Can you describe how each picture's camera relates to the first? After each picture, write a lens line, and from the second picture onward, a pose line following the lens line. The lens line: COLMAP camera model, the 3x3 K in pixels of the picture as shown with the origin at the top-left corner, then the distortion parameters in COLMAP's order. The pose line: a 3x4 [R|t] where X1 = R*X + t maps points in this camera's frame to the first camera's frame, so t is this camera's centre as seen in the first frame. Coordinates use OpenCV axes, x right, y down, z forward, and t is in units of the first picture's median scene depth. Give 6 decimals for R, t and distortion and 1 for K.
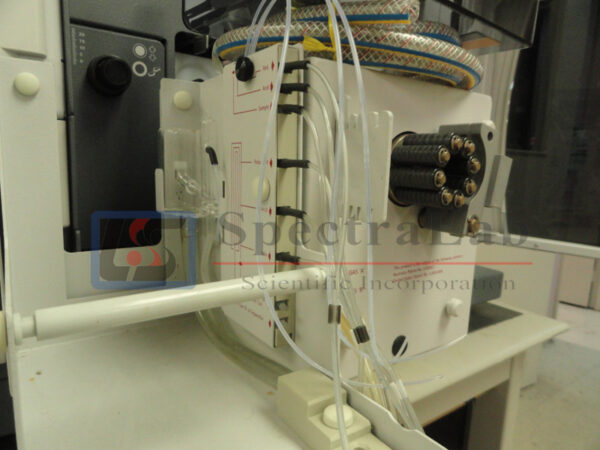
lens RADIAL K [[417.0, 0, 299.0], [0, 417.0, 228.0], [0, 0, 1]] dist [-0.000807, -0.000689]
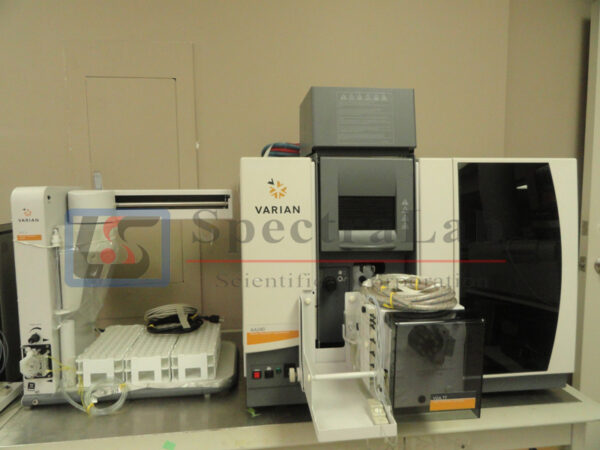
lens RADIAL K [[417.0, 0, 299.0], [0, 417.0, 228.0], [0, 0, 1]] dist [-0.000807, -0.000689]
pose [[0.874470, 0.003580, -0.485066, 0.870359], [-0.034435, 0.997908, -0.054715, -0.672915], [0.483856, 0.064550, 0.872764, -1.894191]]
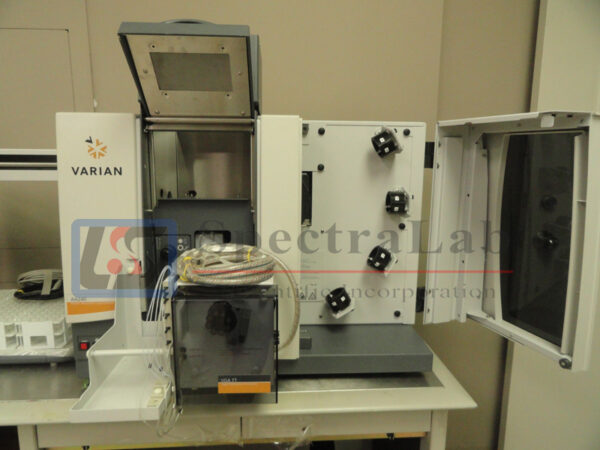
lens RADIAL K [[417.0, 0, 299.0], [0, 417.0, 228.0], [0, 0, 1]] dist [-0.000807, -0.000689]
pose [[0.844940, 0.059114, -0.531584, 1.913174], [-0.054114, 0.998222, 0.024992, -0.731009], [0.532116, 0.007649, 0.846637, -0.940558]]
